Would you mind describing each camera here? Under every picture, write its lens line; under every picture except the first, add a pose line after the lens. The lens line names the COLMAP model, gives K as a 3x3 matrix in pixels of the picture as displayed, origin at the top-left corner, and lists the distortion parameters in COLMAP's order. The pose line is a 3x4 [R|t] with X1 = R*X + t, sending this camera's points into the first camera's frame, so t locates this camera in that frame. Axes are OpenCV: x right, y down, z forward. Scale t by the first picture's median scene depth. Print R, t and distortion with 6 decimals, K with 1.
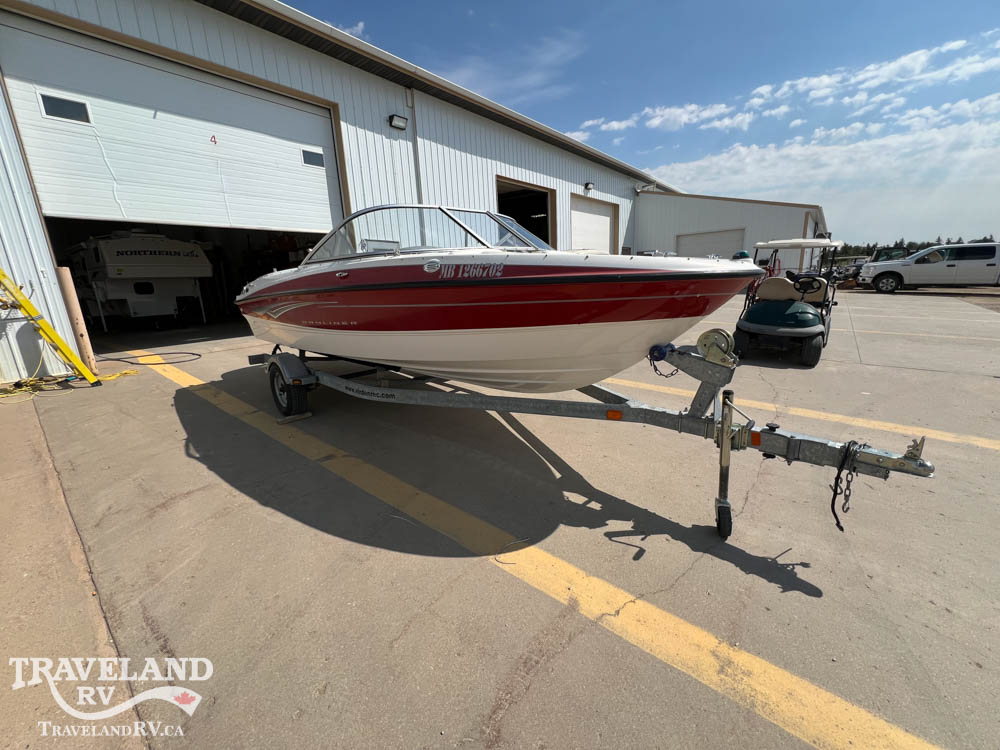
lens RADIAL K [[399.6, 0, 497.7], [0, 399.6, 374.6], [0, 0, 1]] dist [0.000180, -0.000168]
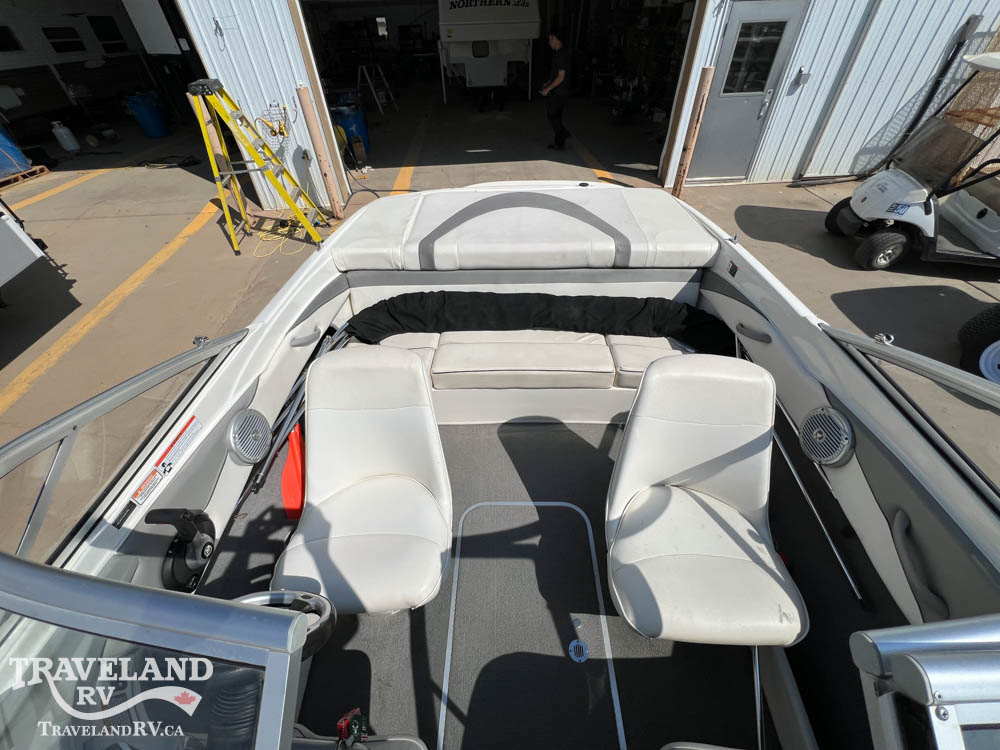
lens RADIAL K [[399.6, 0, 497.1], [0, 399.6, 372.2], [0, 0, 1]] dist [0.000180, -0.000168]
pose [[0.680014, 0.509564, -0.527187, -0.080188], [-0.170461, 0.809196, 0.562268, -0.535472], [0.713109, -0.292485, 0.637125, 0.946400]]
